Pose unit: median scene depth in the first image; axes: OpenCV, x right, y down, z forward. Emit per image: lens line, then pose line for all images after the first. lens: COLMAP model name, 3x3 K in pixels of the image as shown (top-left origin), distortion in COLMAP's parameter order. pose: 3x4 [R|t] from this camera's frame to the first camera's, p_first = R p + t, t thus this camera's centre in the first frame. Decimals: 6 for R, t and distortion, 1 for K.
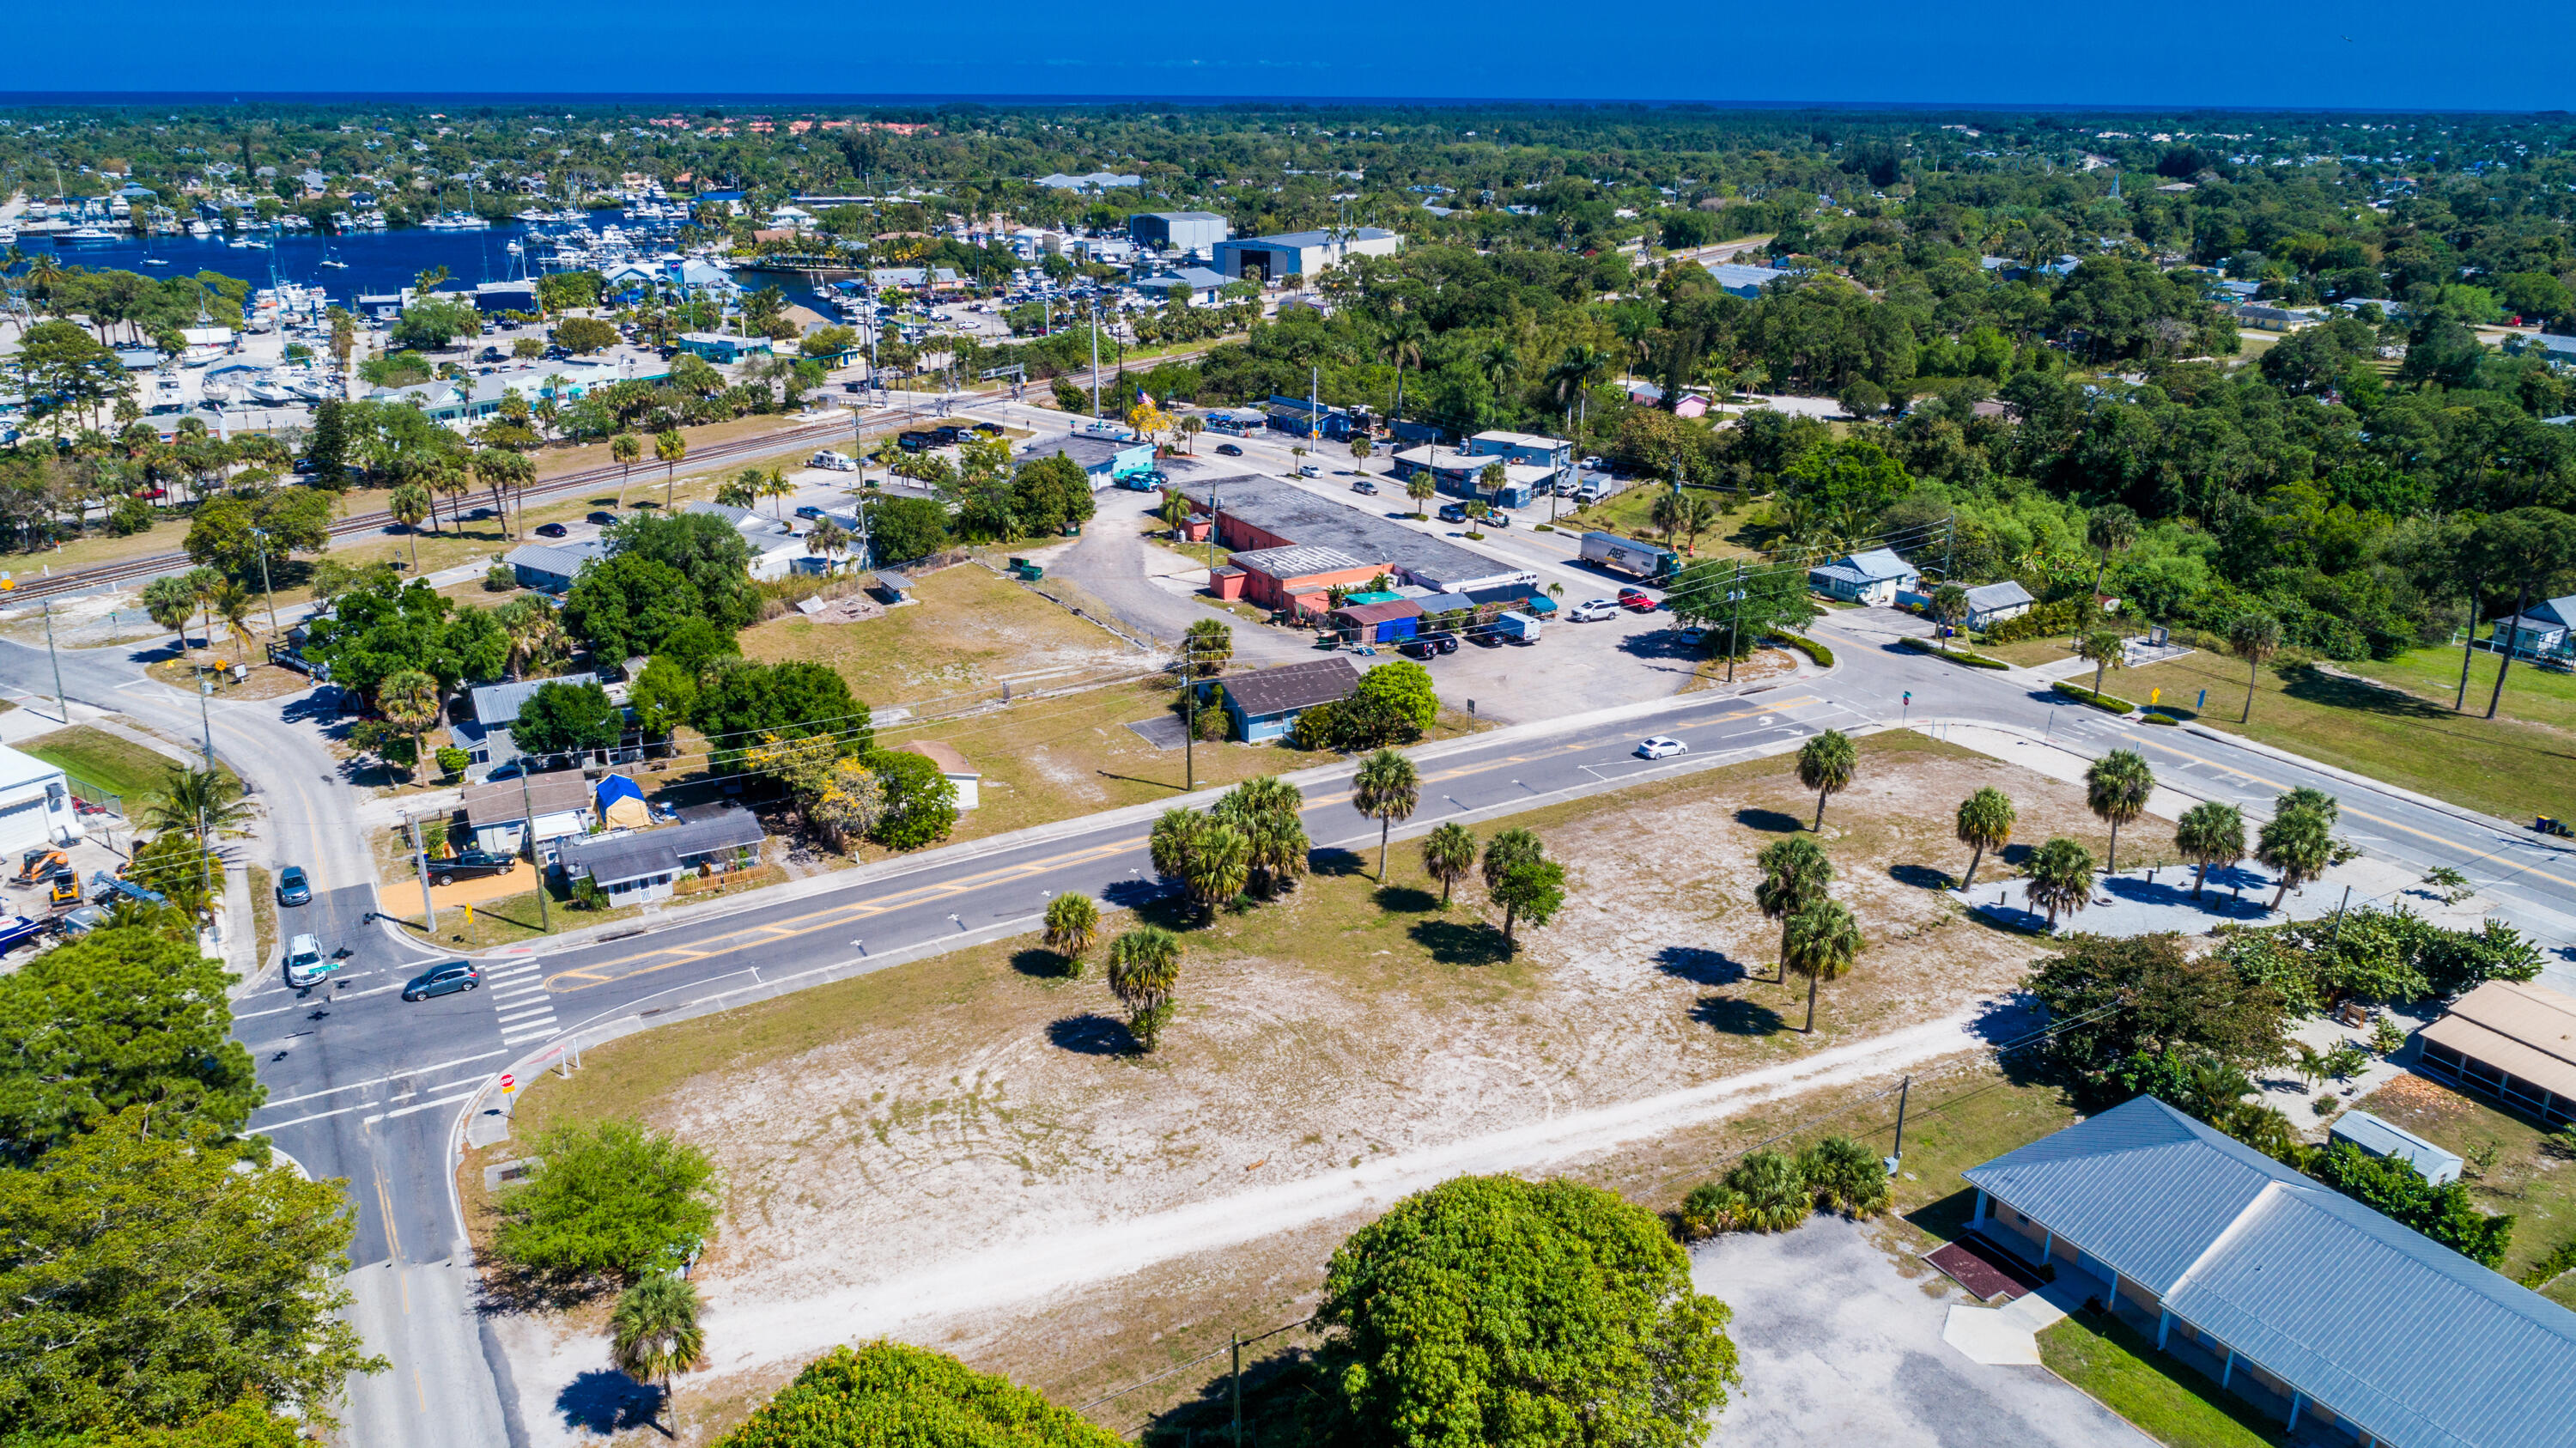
lens RADIAL K [[1780.4, 0, 1273.8], [0, 1780.4, 721.9], [0, 0, 1]] dist [-0.014391, 0.006662]
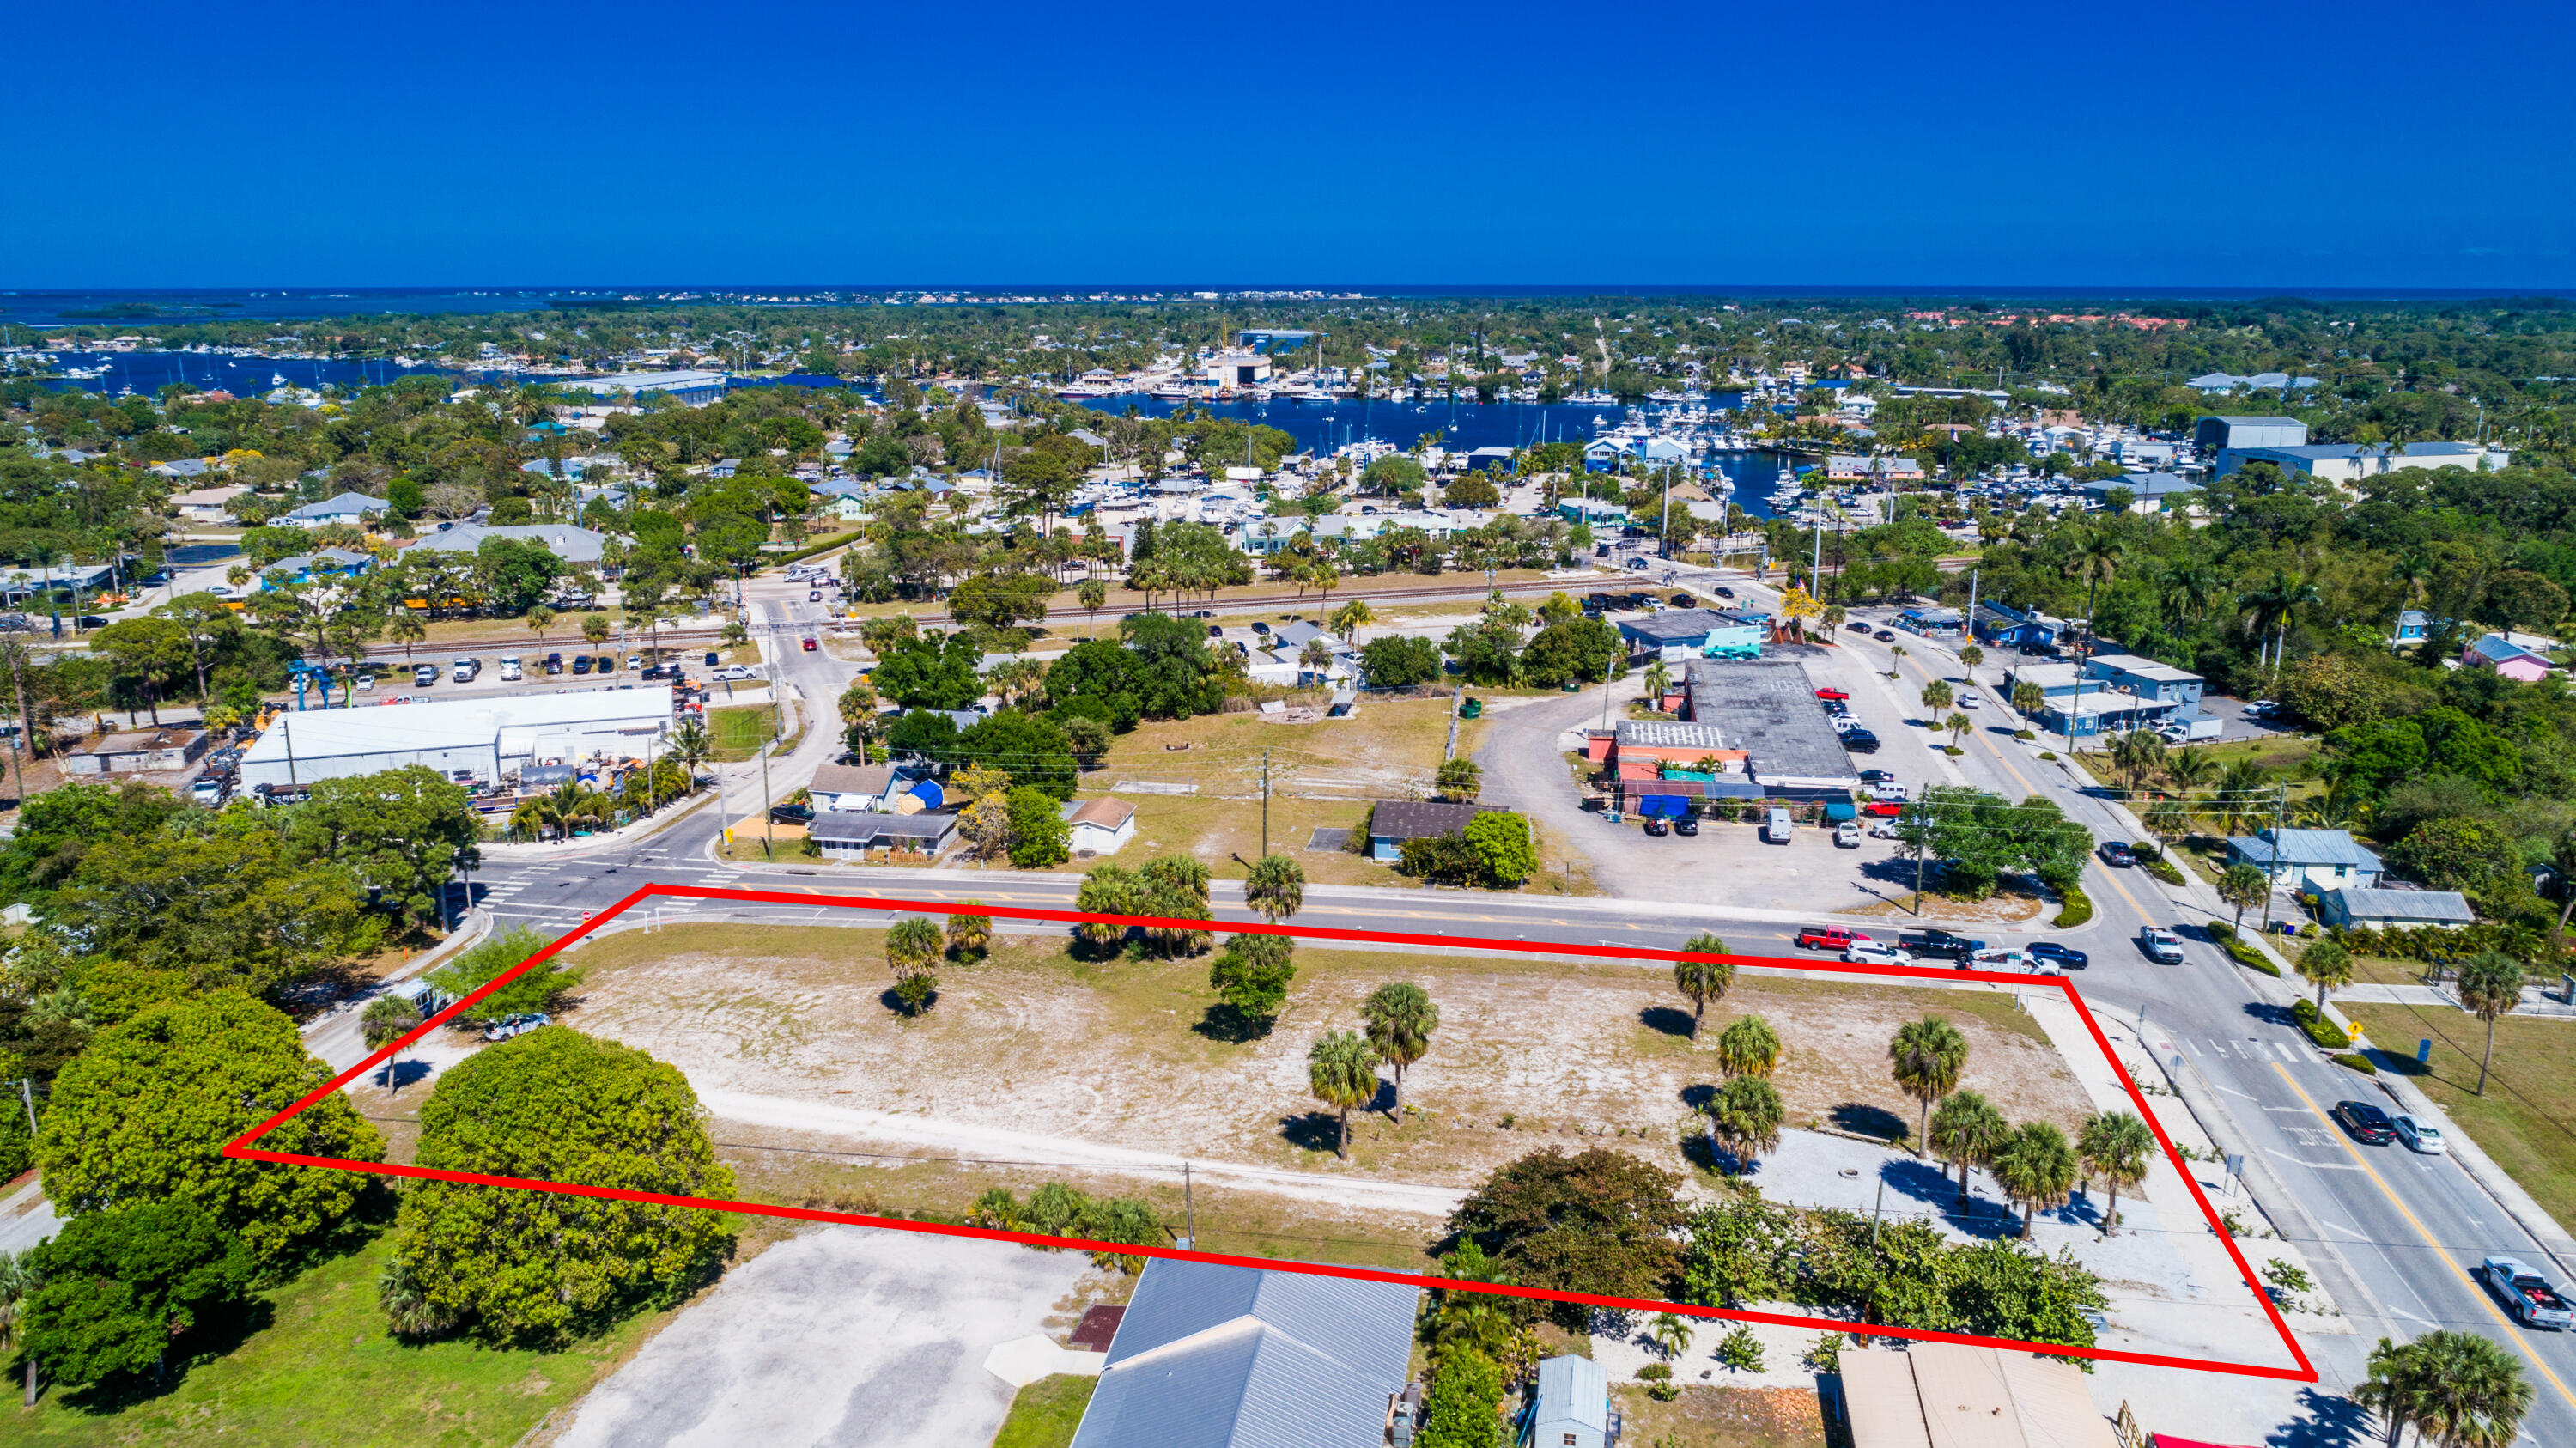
lens RADIAL K [[1780.4, 0, 1273.8], [0, 1780.4, 721.9], [0, 0, 1]] dist [-0.014391, 0.006662]
pose [[0.773607, 0.146832, -0.616419, 0.410410], [-0.207831, 0.977766, -0.027922, -0.019114], [0.598614, 0.149711, 0.786923, 0.048693]]
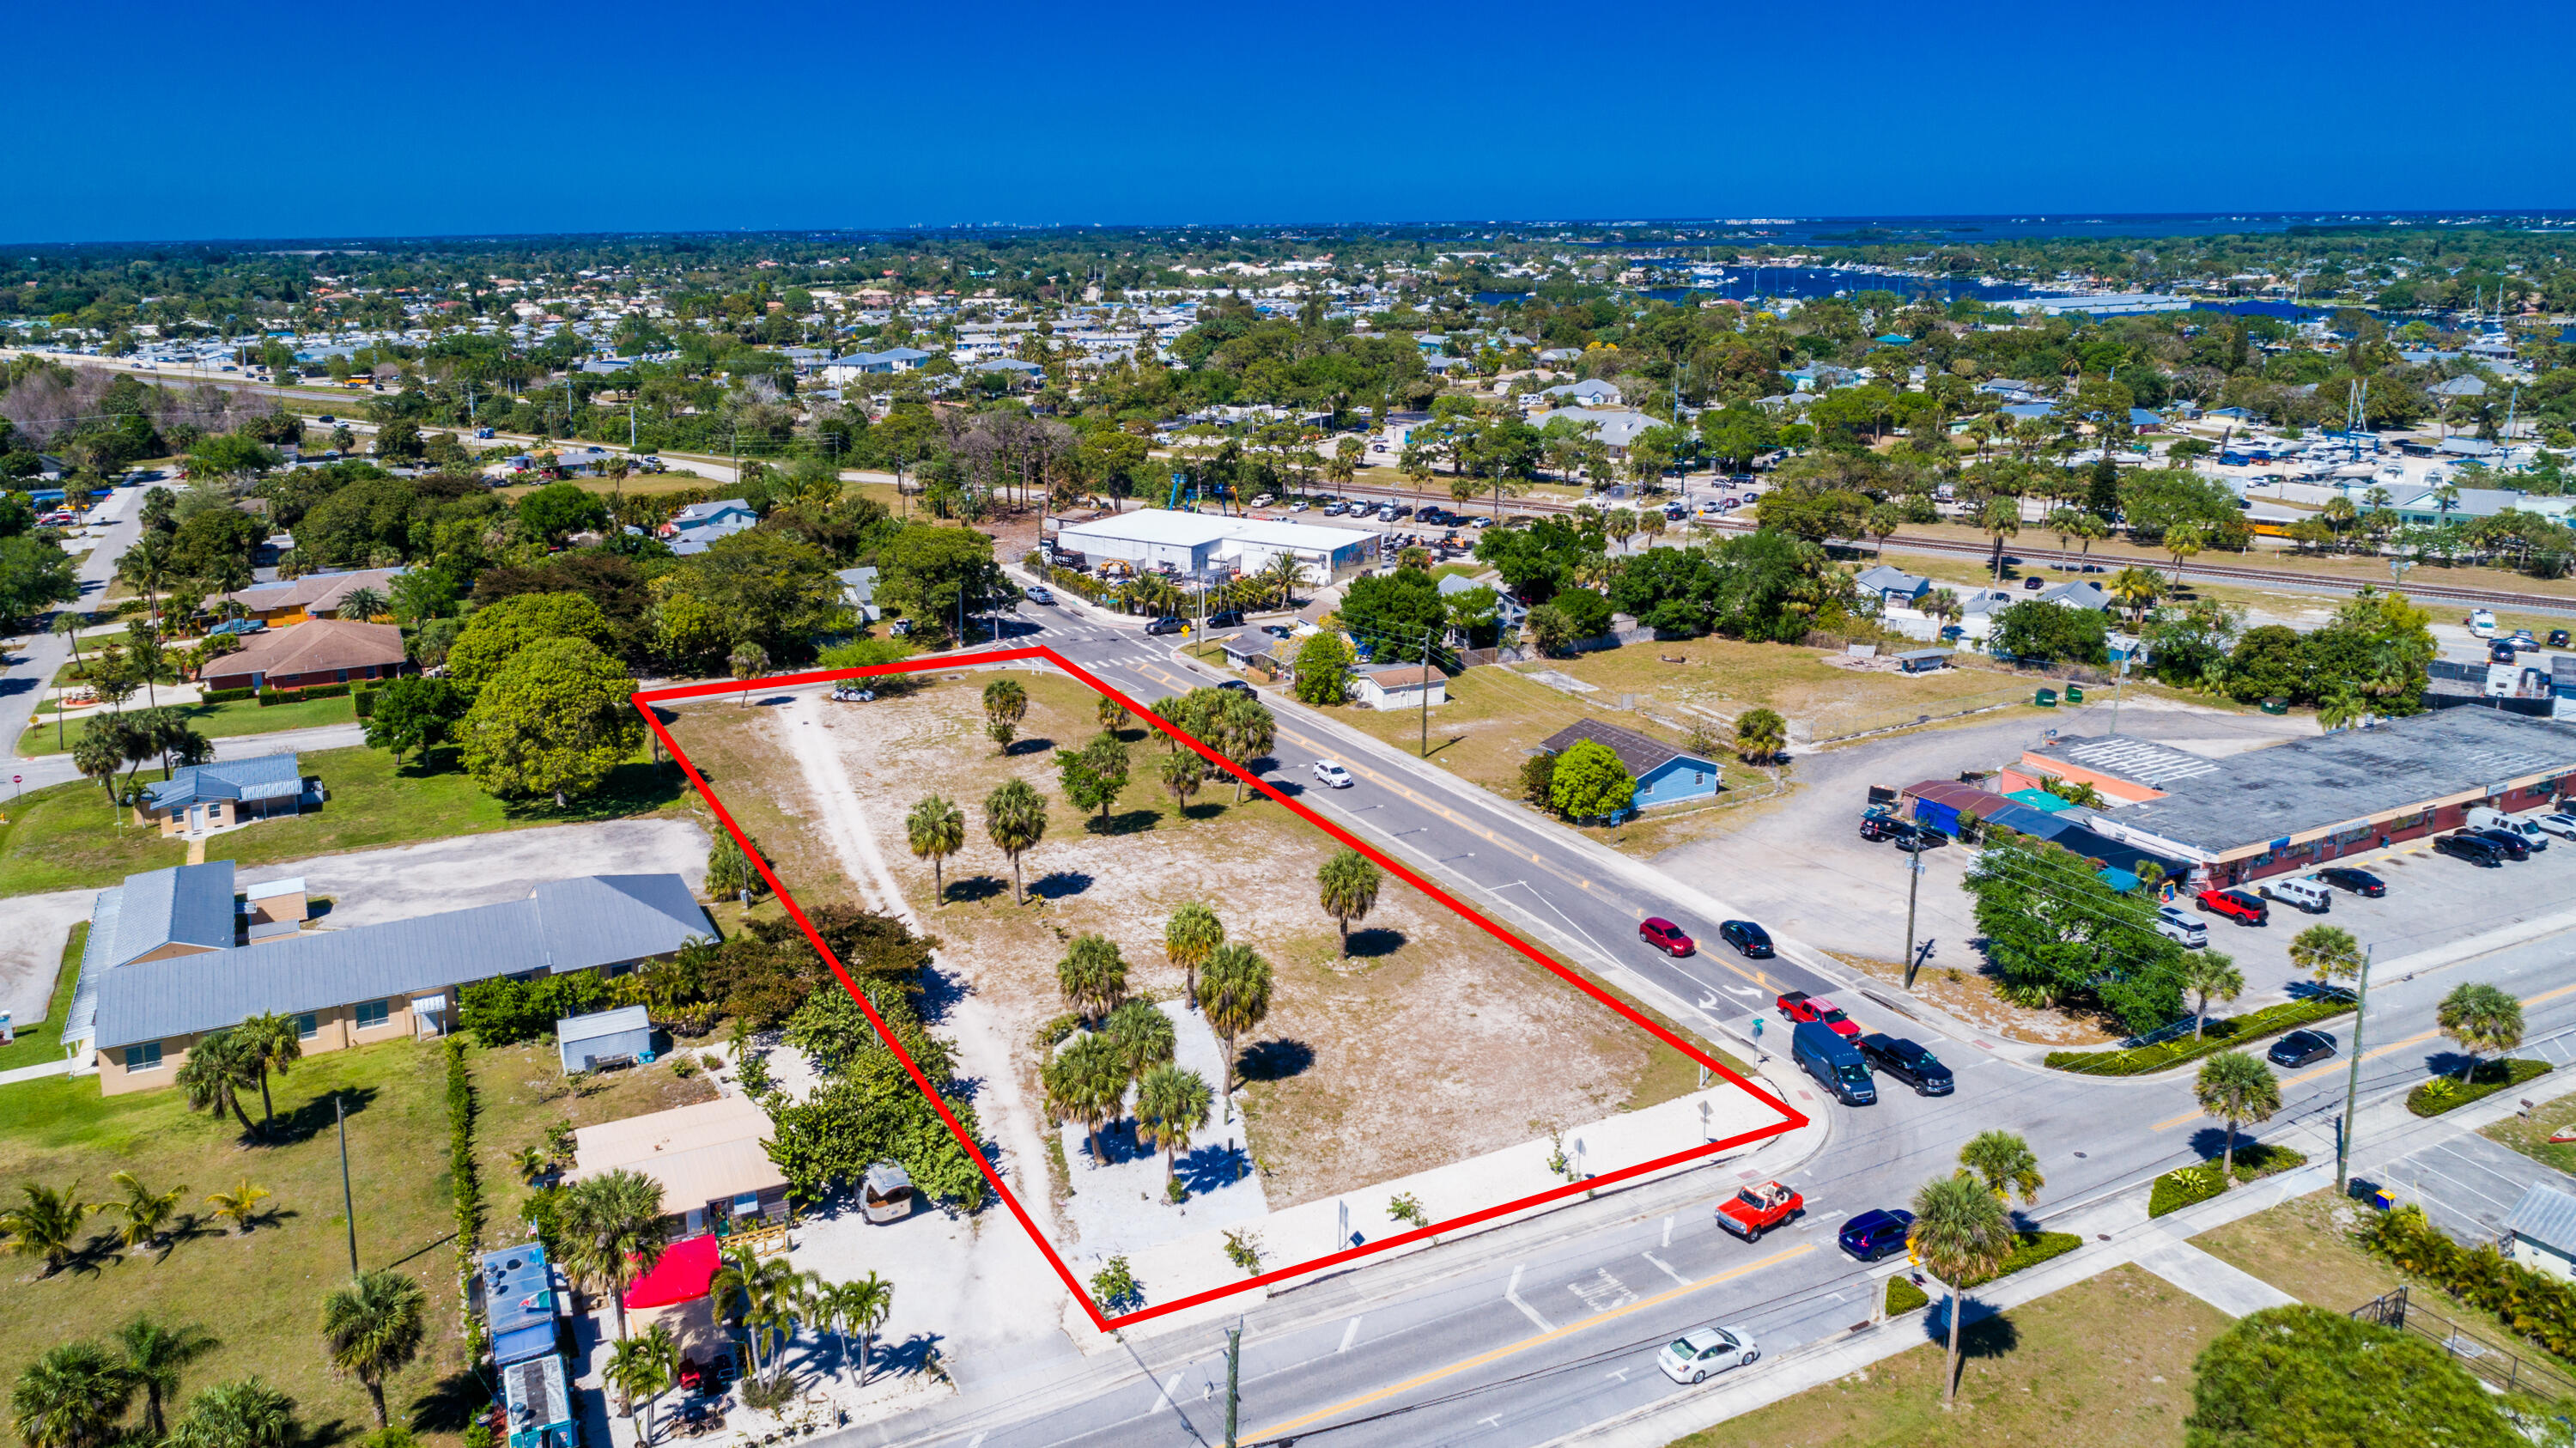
lens RADIAL K [[1780.4, 0, 1273.8], [0, 1780.4, 721.9], [0, 0, 1]] dist [-0.014391, 0.006662]
pose [[-0.029936, 0.269802, -0.962450, 0.681039], [-0.332087, 0.905502, 0.264167, -0.163853], [0.942774, 0.327525, 0.062491, 0.513002]]
